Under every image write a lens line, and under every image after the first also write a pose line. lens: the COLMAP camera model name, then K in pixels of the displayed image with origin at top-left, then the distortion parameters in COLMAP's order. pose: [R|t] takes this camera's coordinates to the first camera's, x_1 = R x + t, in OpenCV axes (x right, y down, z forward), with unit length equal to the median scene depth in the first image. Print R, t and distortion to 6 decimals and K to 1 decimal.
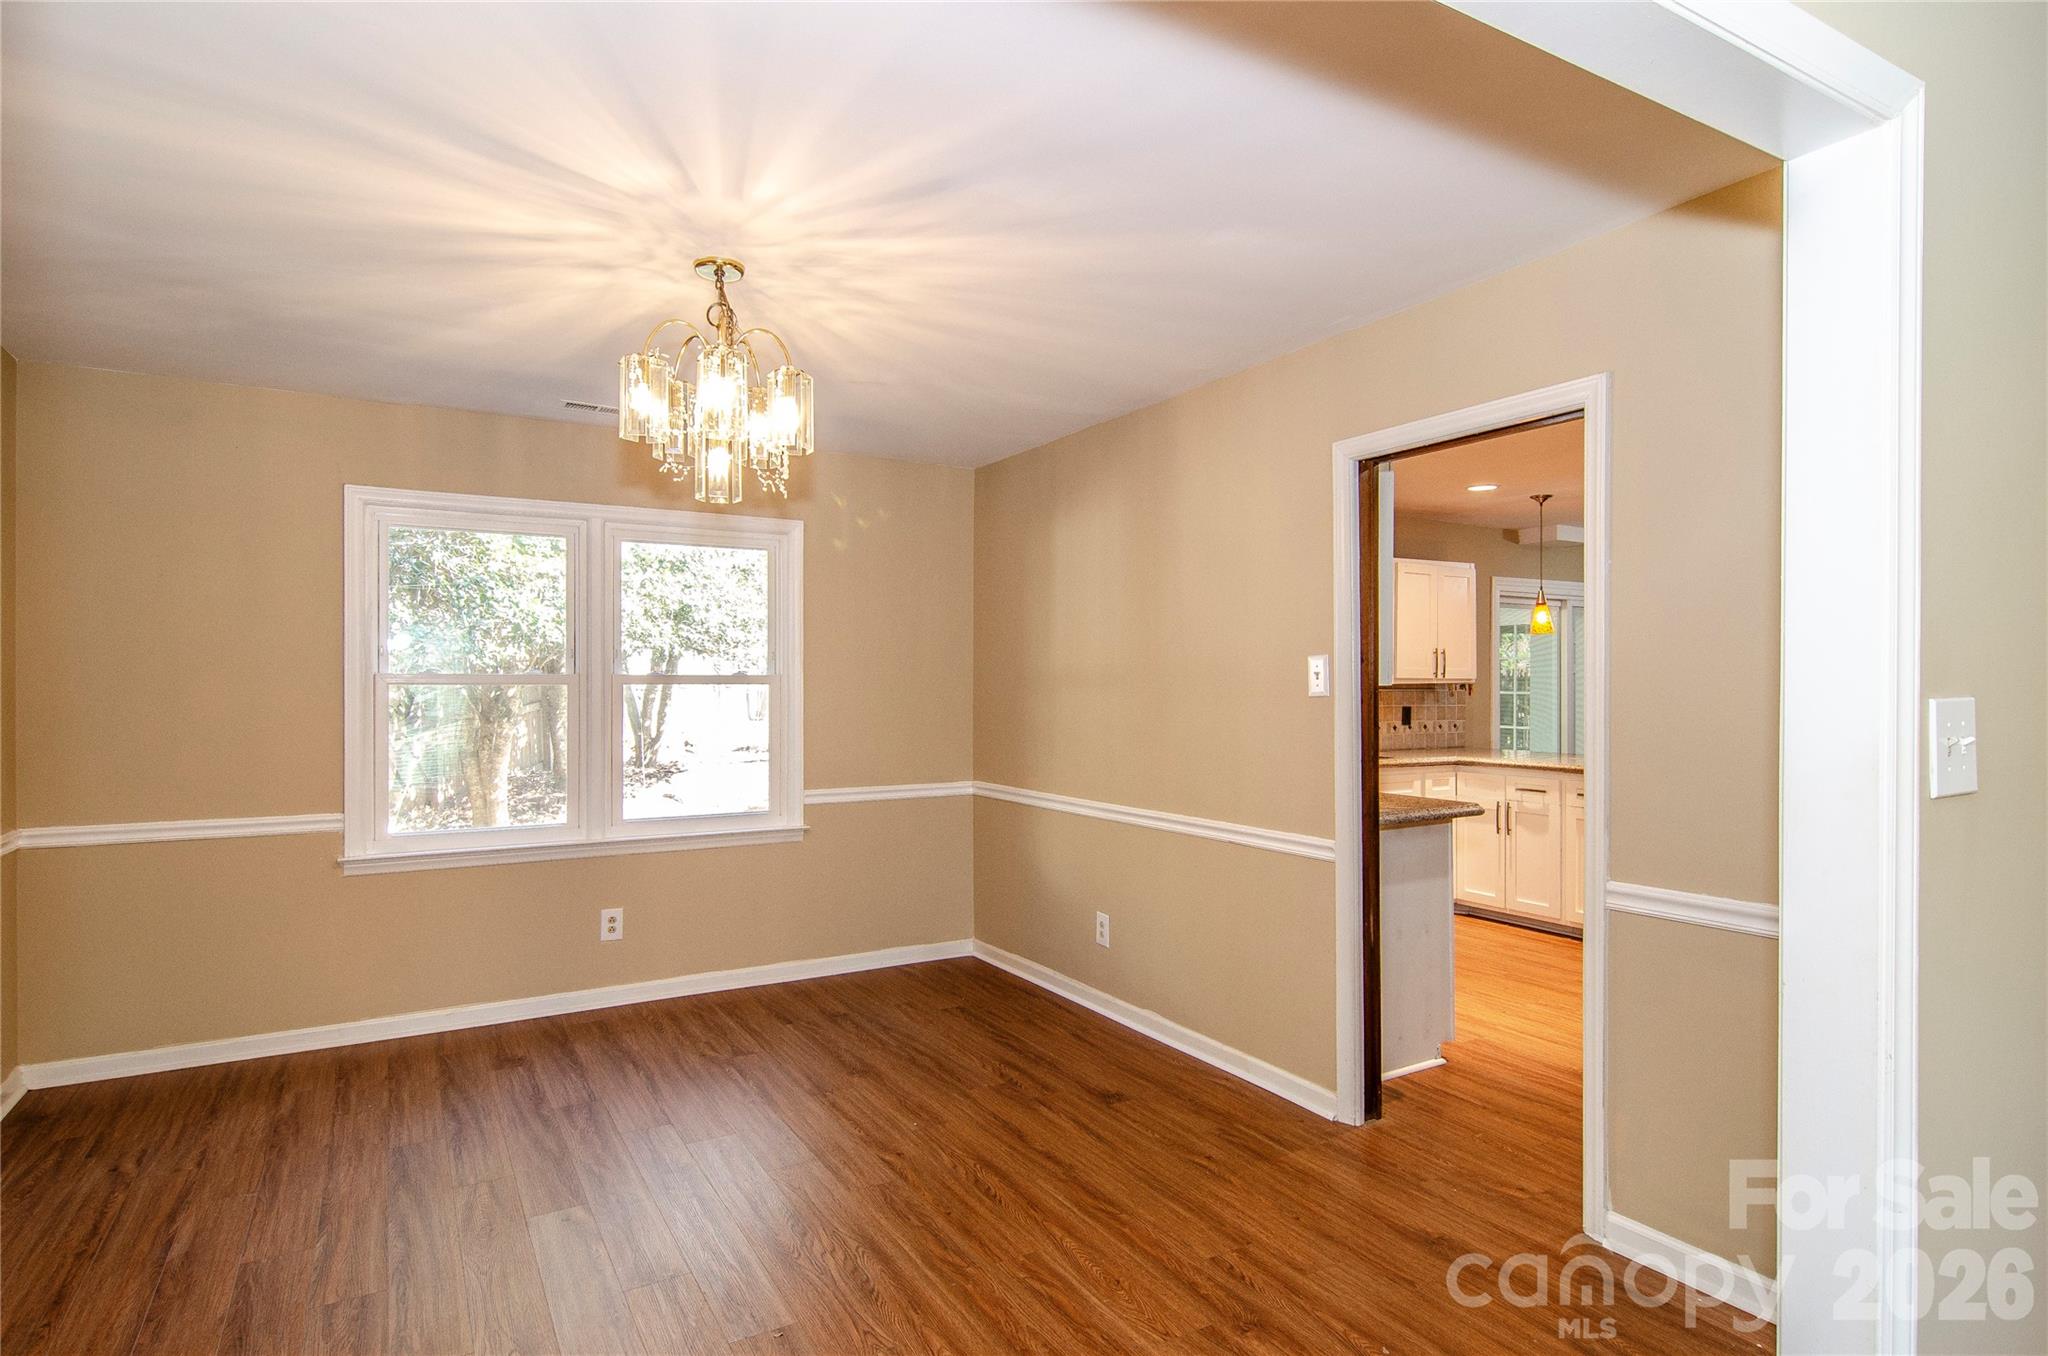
lens RADIAL K [[1088.7, 0, 1018.9], [0, 1088.7, 683.9], [0, 0, 1]] dist [0.003030, 0.000133]
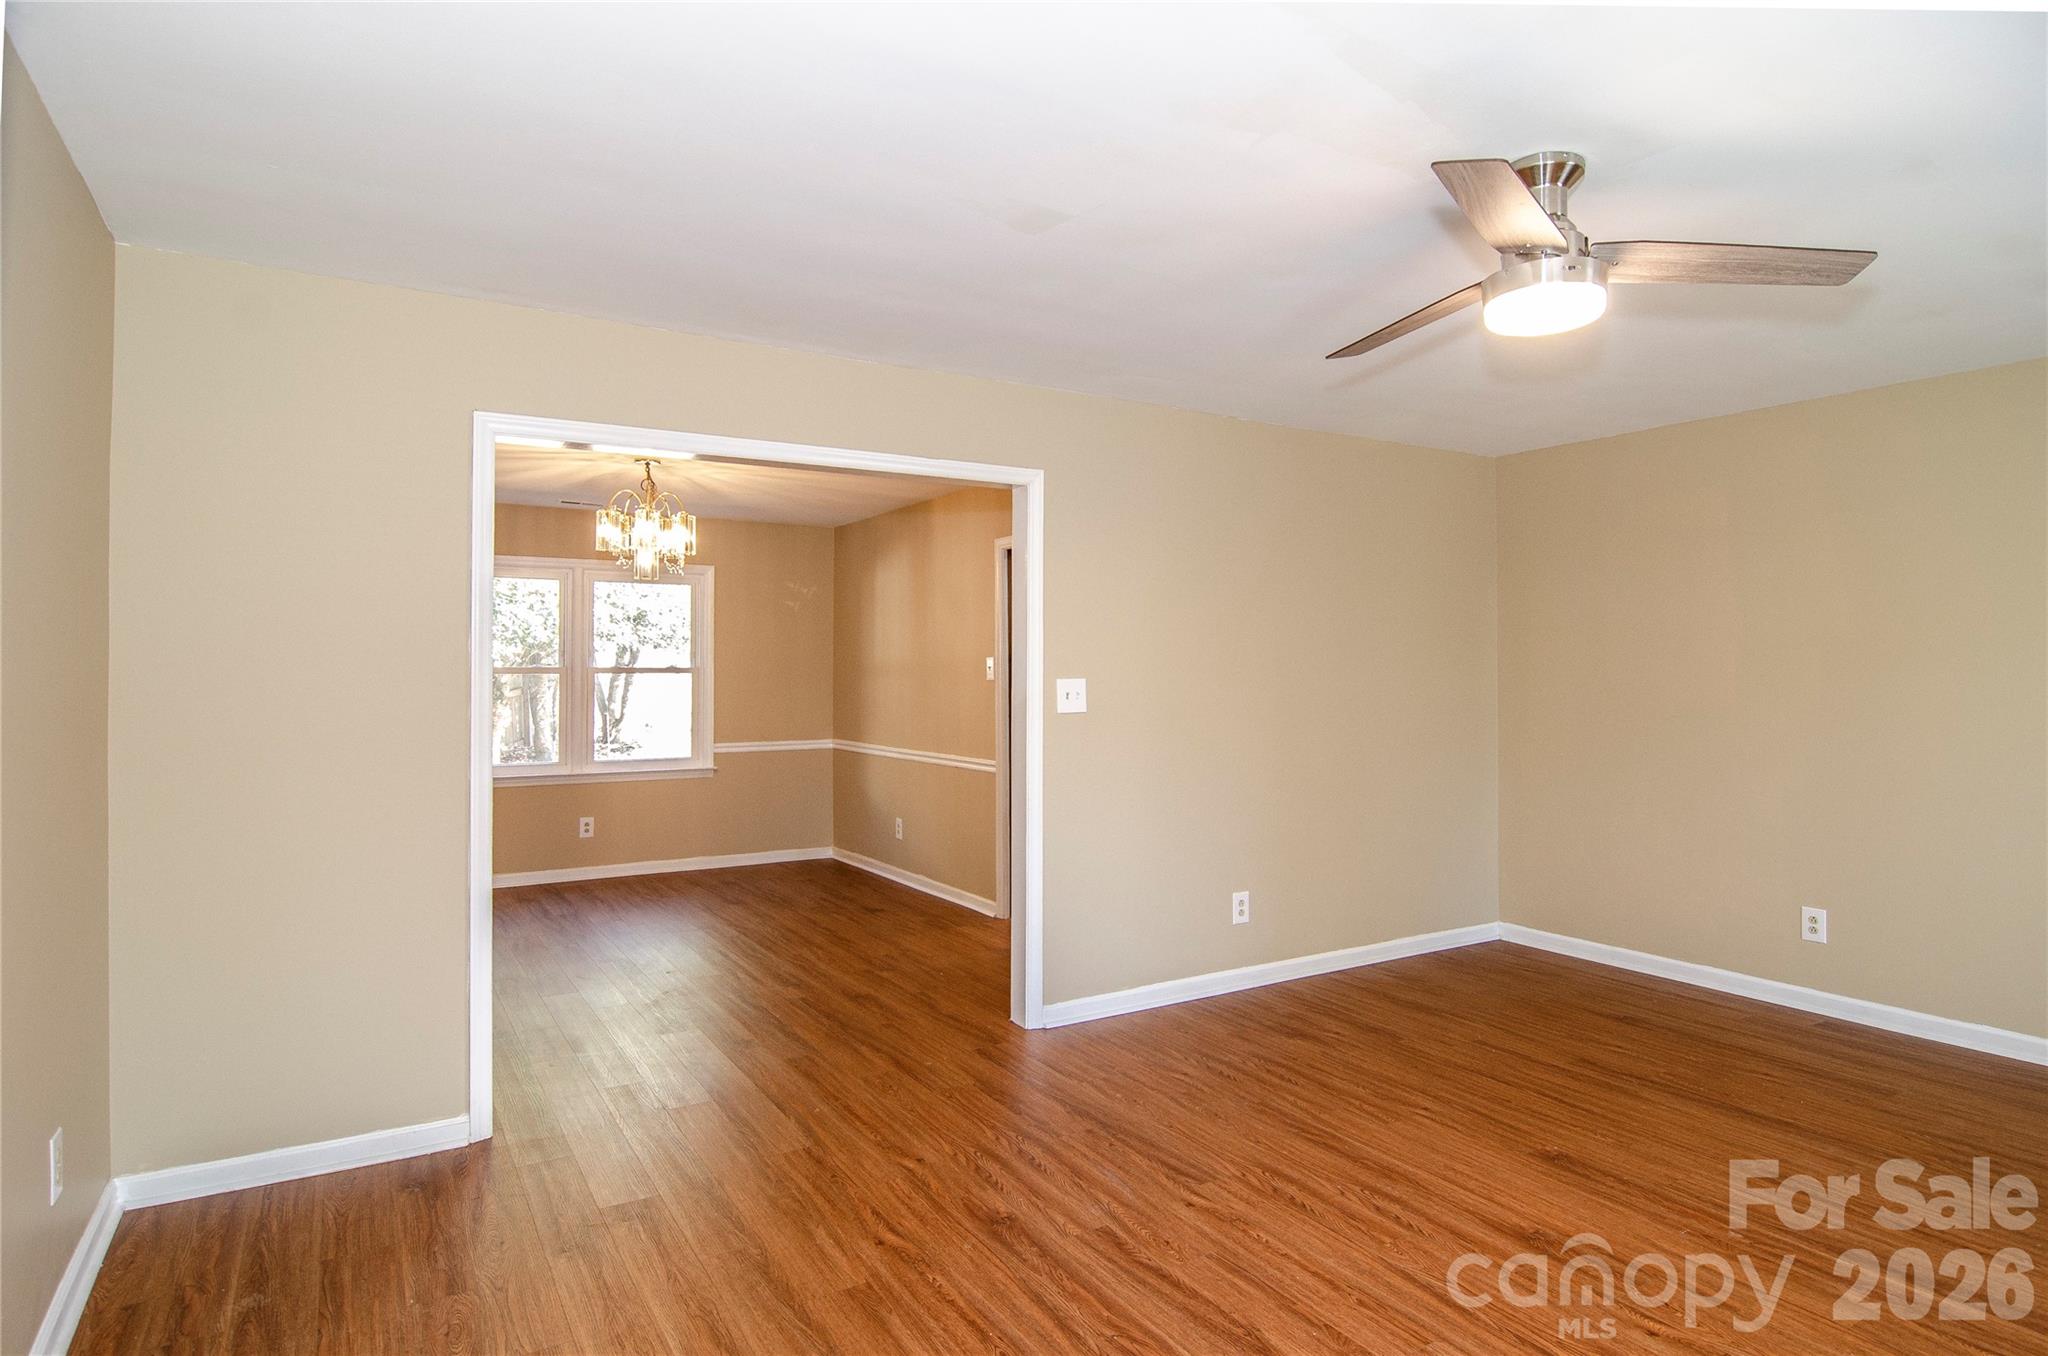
lens RADIAL K [[1132.7, 0, 1022.9], [0, 1132.7, 659.6], [0, 0, 1]] dist [-0.002321, -0.000199]
pose [[0.999854, 0.000358, 0.017077, 0.202798], [-0.000155, 0.999929, -0.011921, -0.000367], [-0.017080, 0.011917, 0.999783, -0.576918]]
